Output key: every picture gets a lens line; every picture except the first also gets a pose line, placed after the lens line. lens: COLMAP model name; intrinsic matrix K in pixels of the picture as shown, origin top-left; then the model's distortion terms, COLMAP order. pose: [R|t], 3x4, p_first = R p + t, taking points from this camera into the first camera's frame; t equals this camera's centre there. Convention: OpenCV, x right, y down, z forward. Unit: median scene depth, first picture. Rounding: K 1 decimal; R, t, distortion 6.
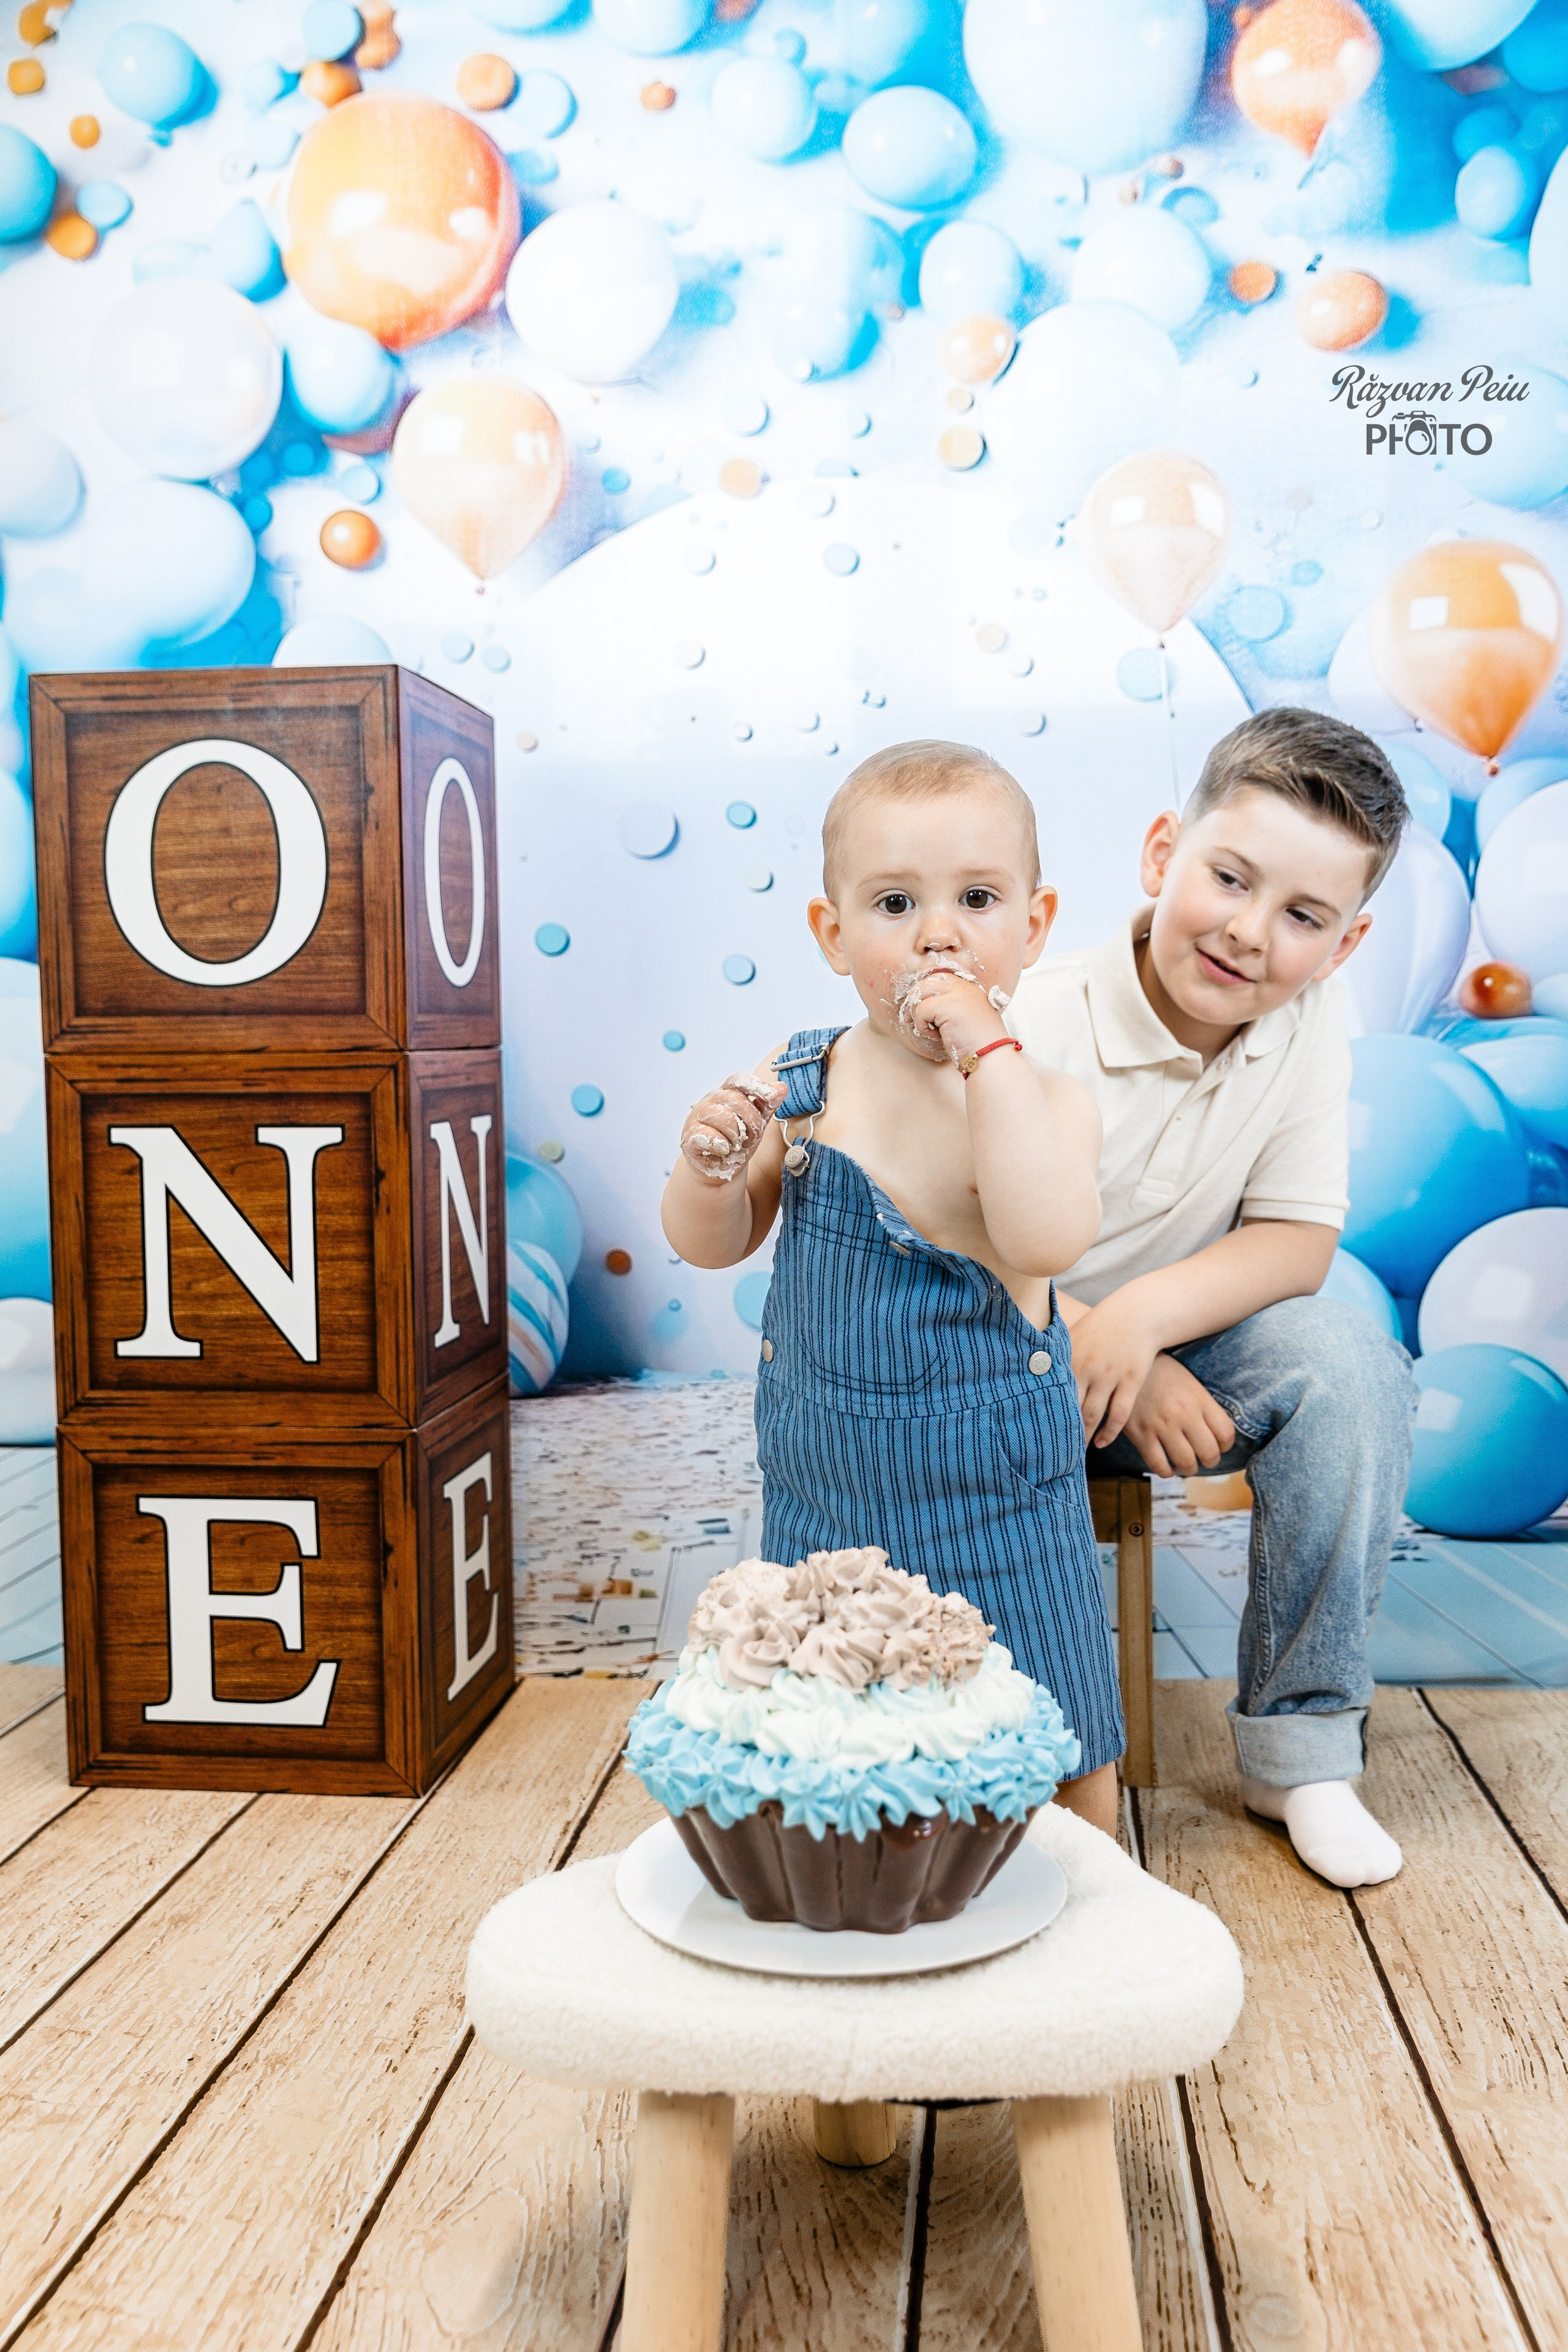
lens RADIAL K [[2001.6, 0, 784.0], [0, 2001.6, 1176.0], [0, 0, 1]] dist [-0.014956, 0.007506]
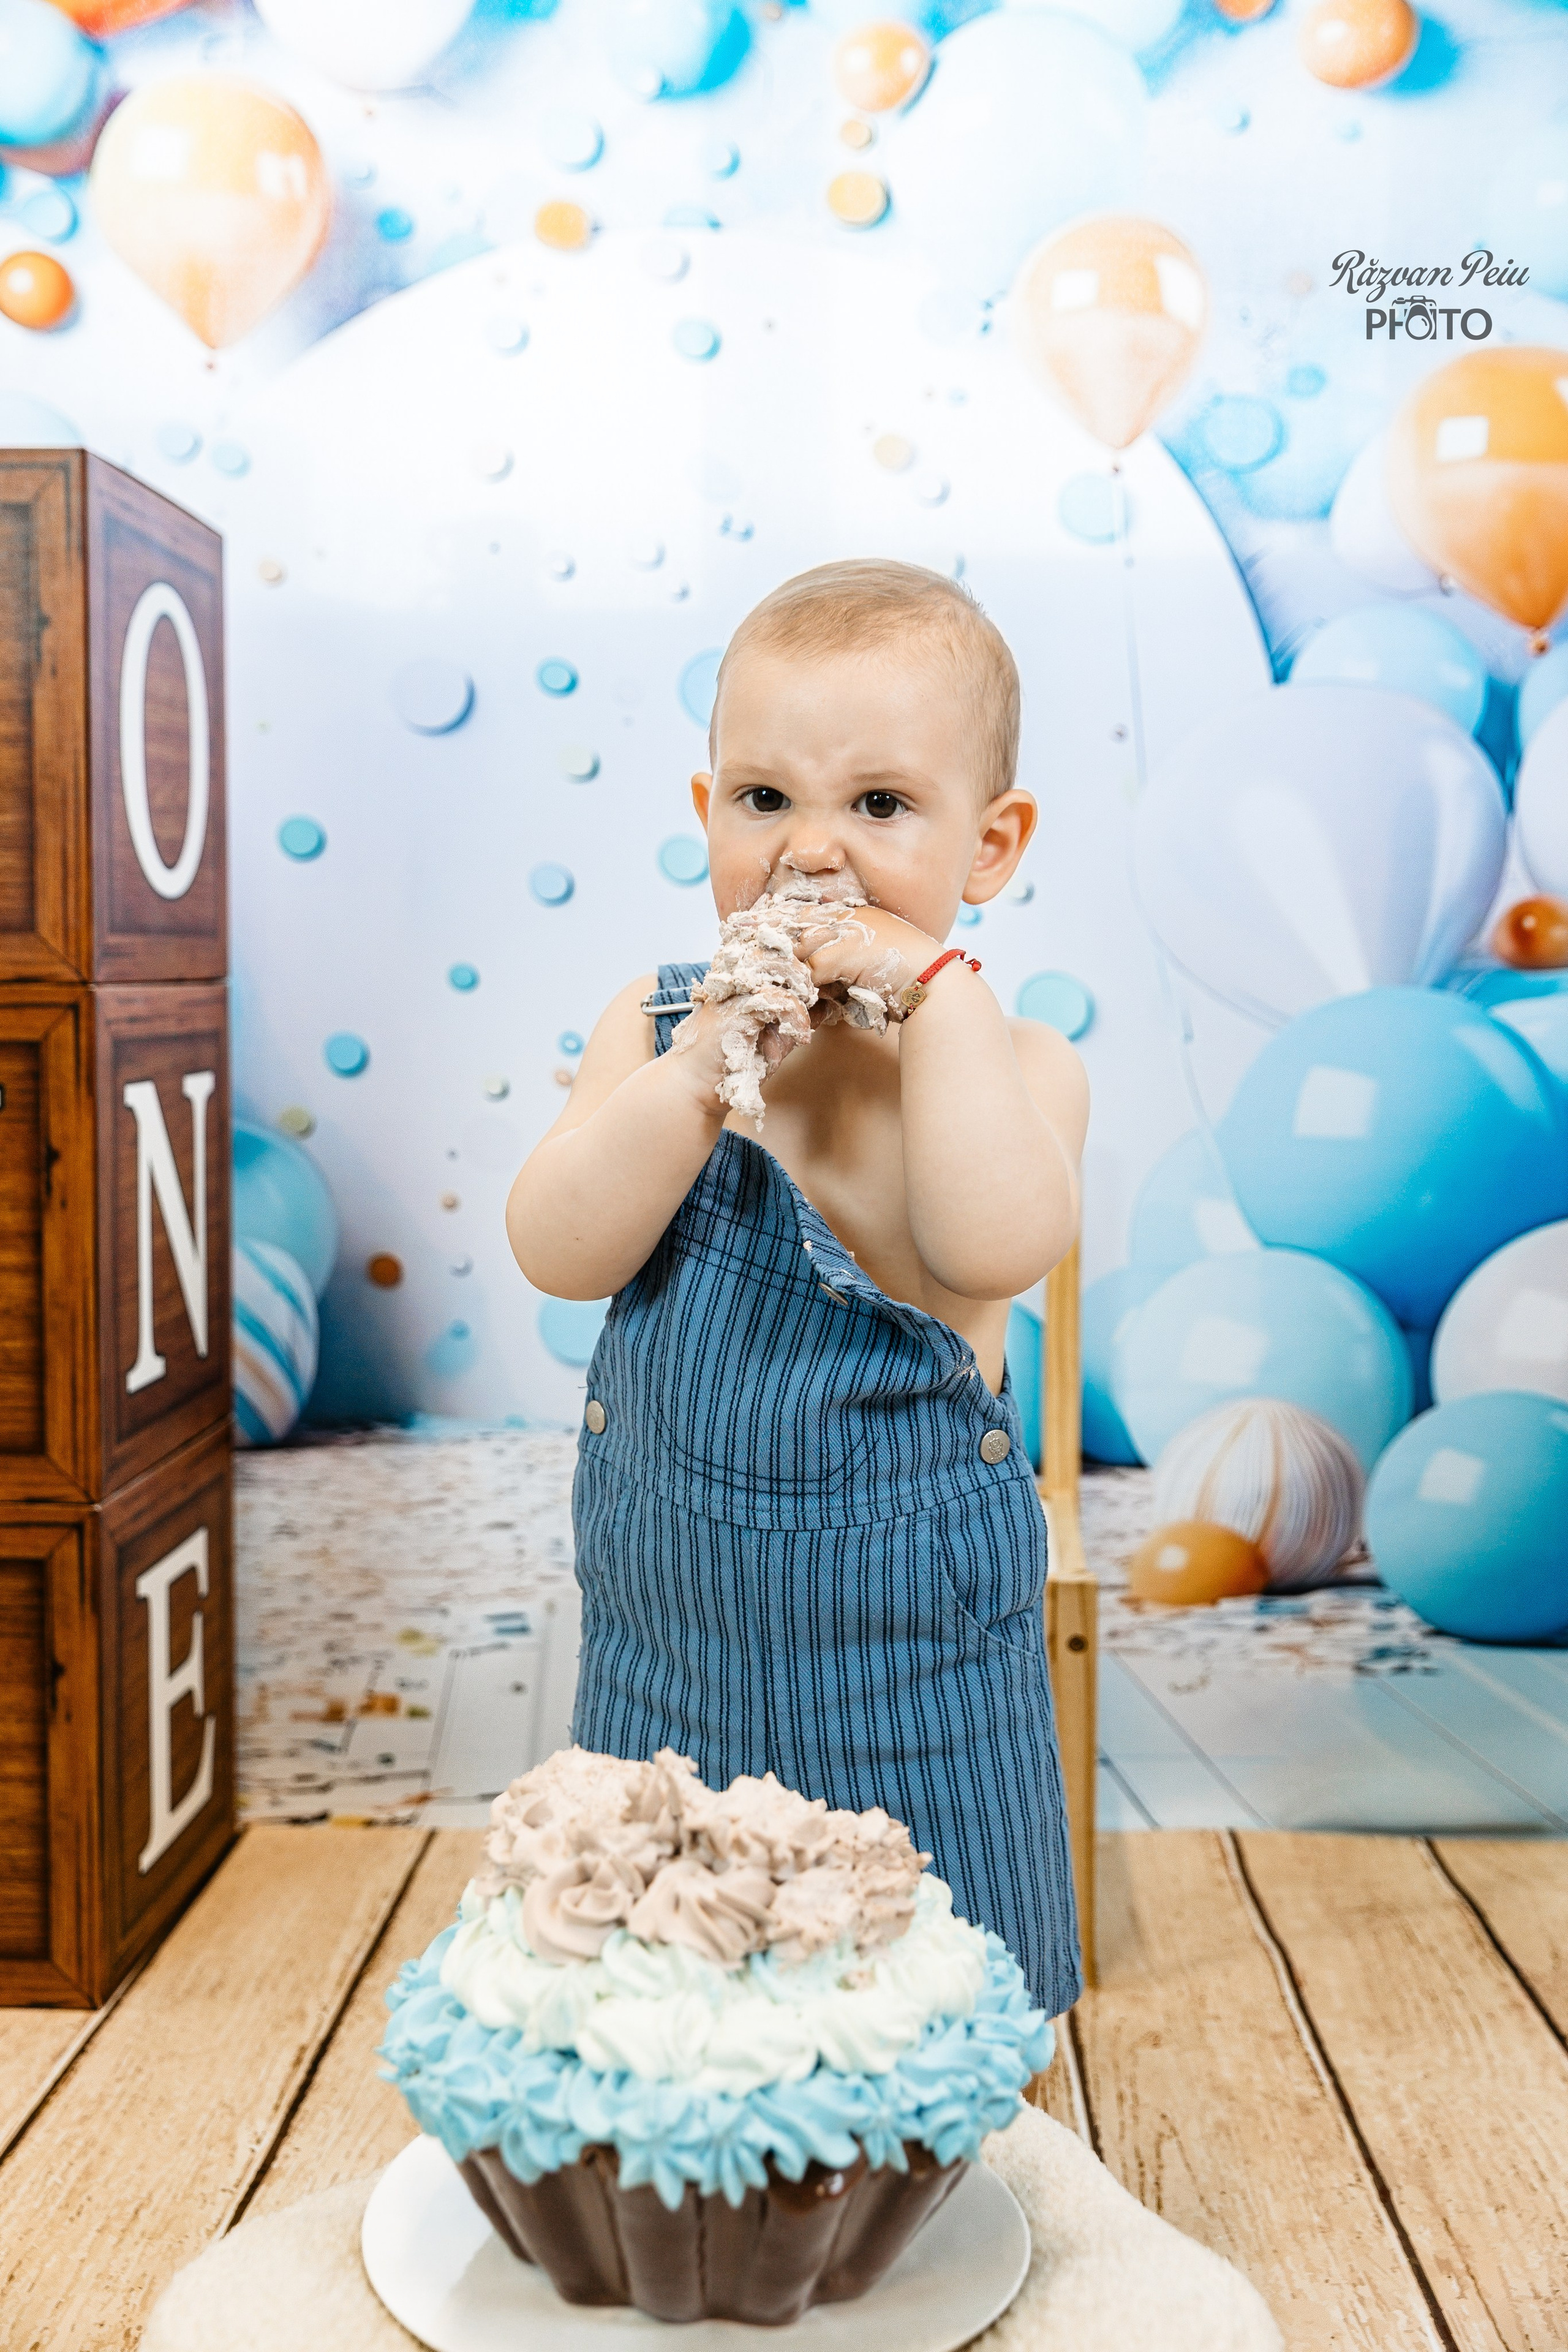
lens RADIAL K [[2460.8, 0, 769.4], [0, 2460.8, 1173.1], [0, 0, 1]] dist [-0.025911, 0.050745]
pose [[0.997362, 0.014934, 0.071029, -0.006361], [-0.015769, 0.999813, 0.011198, -0.007914], [-0.070849, -0.012288, 0.997411, 0.094813]]
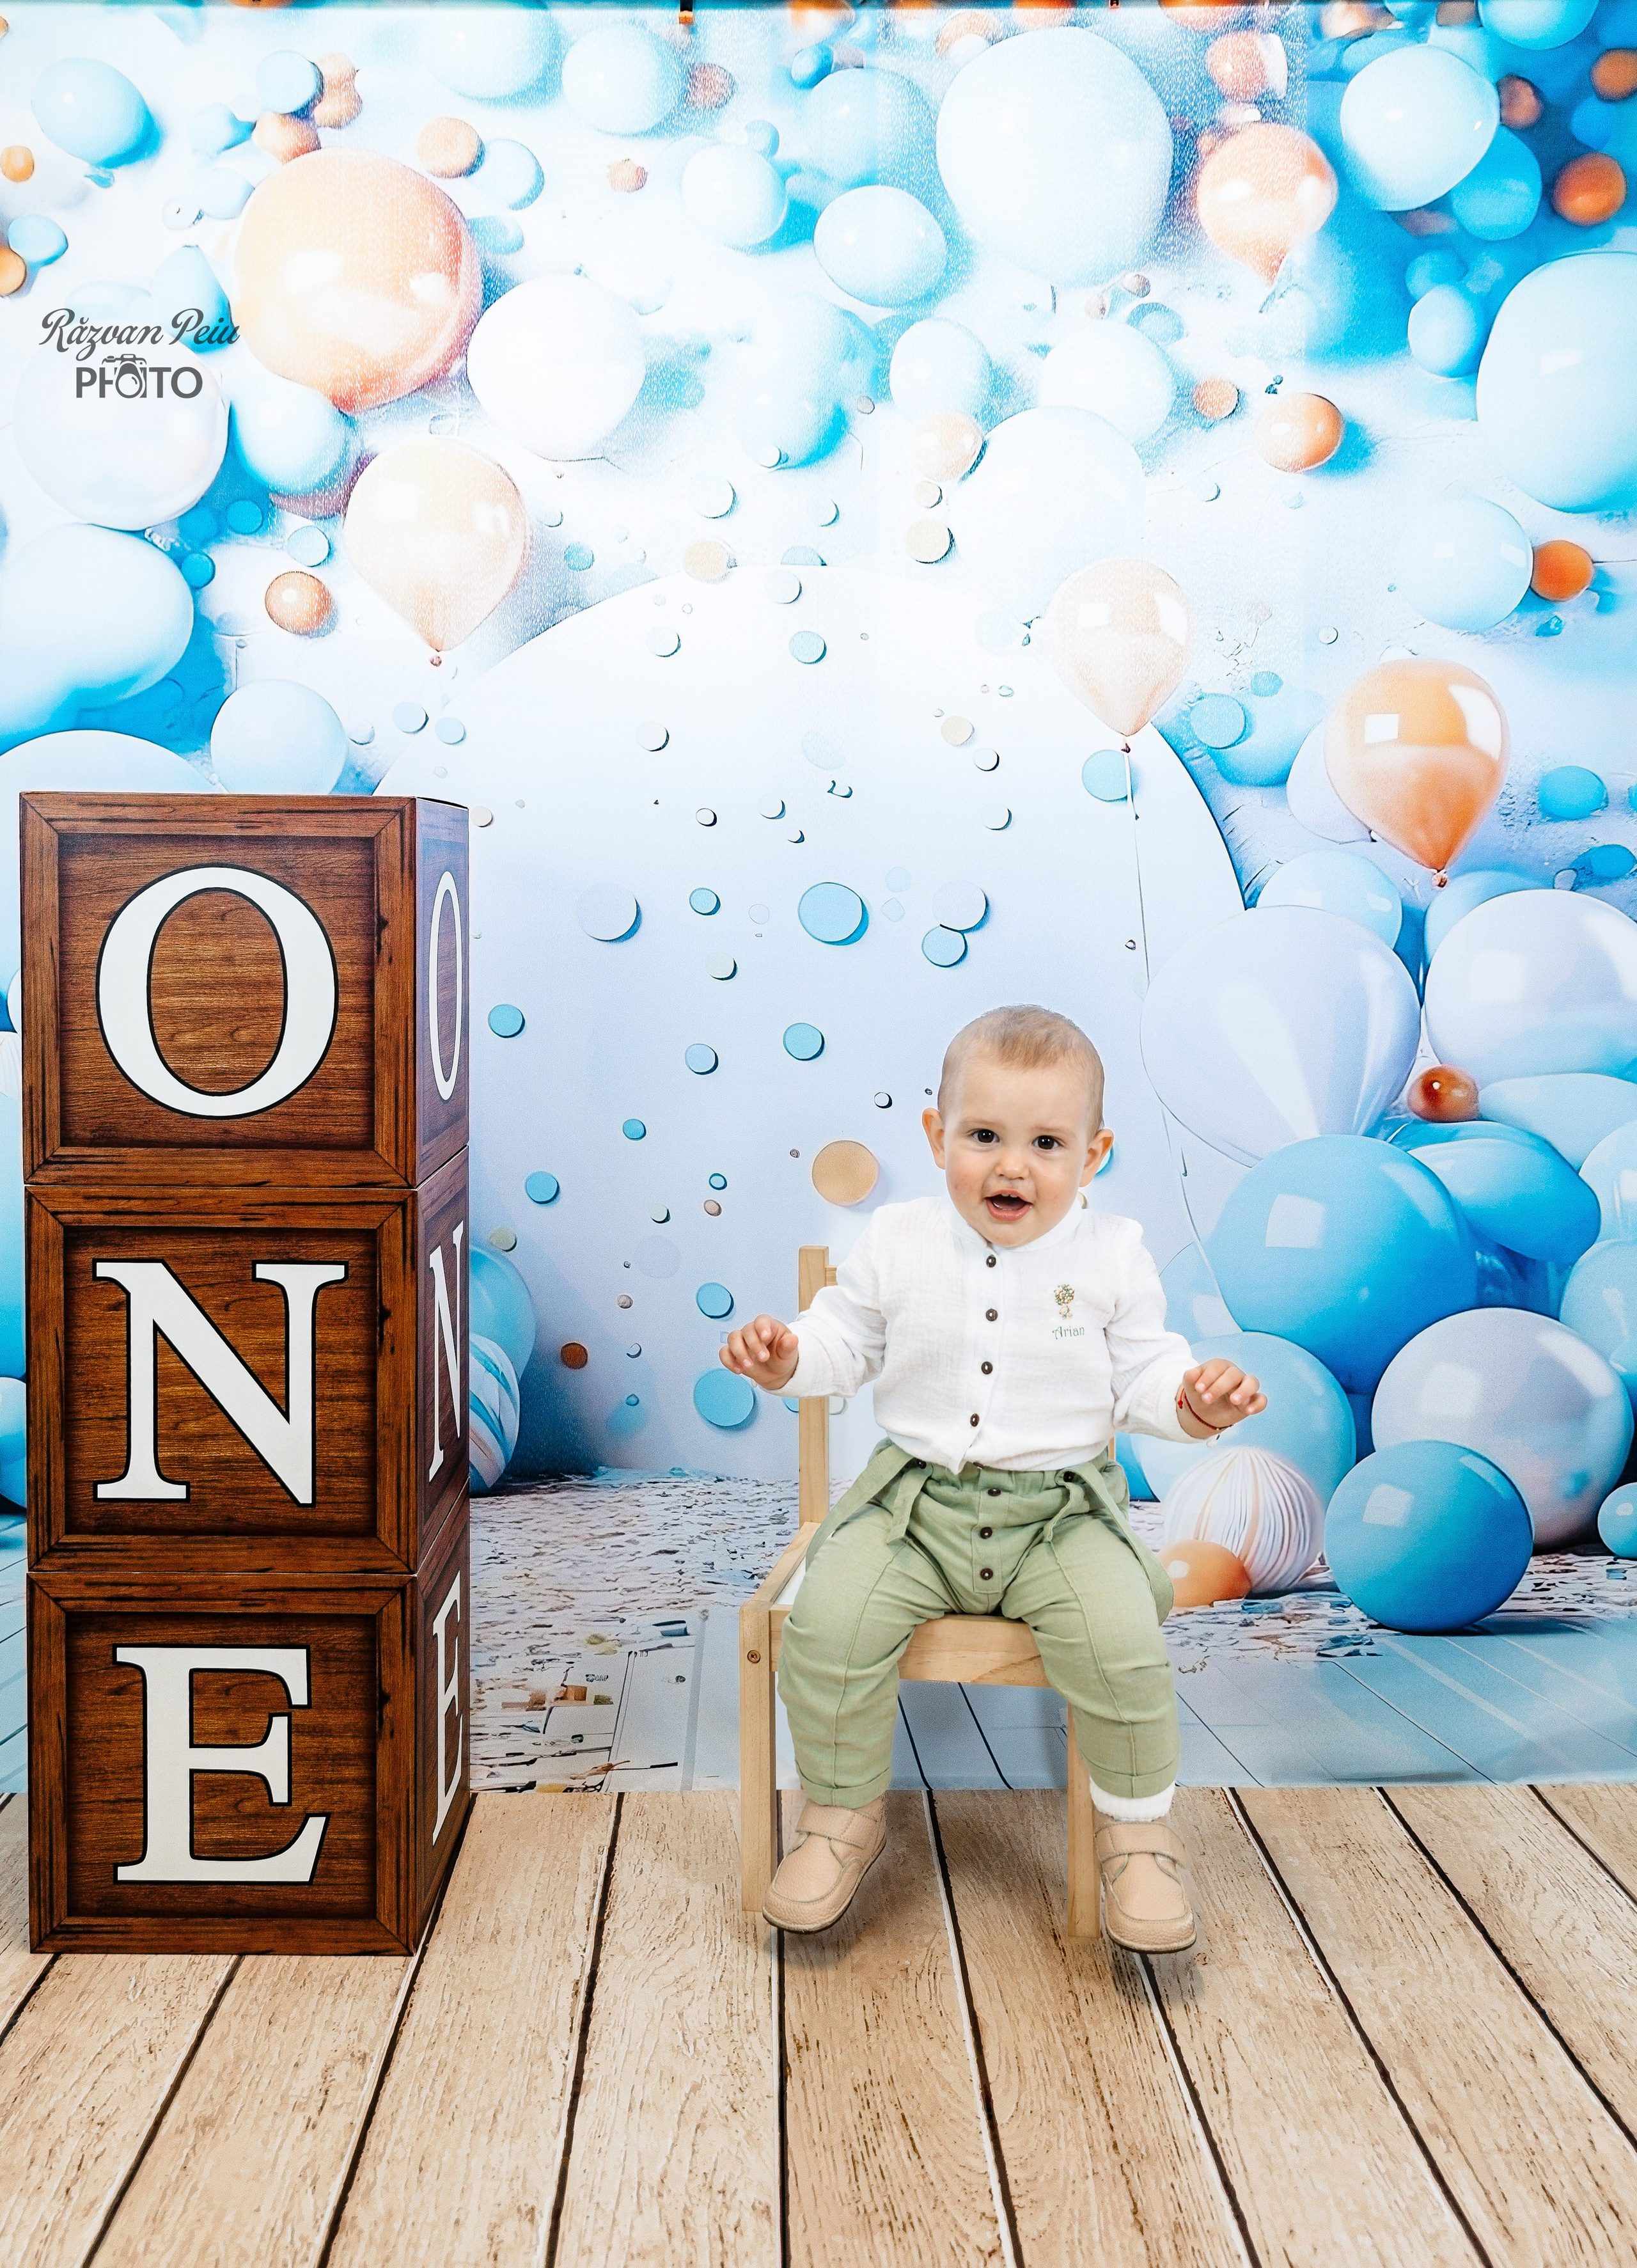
lens RADIAL K [[2115.0, 0, 837.1], [0, 2115.0, 1042.8], [0, 0, 1]] dist [0.001897, -0.016163]
pose [[0.992973, 0.012499, 0.117681, -0.104493], [-0.008298, 0.999313, -0.036115, -0.096669], [-0.118052, 0.034885, 0.992394, -0.058491]]
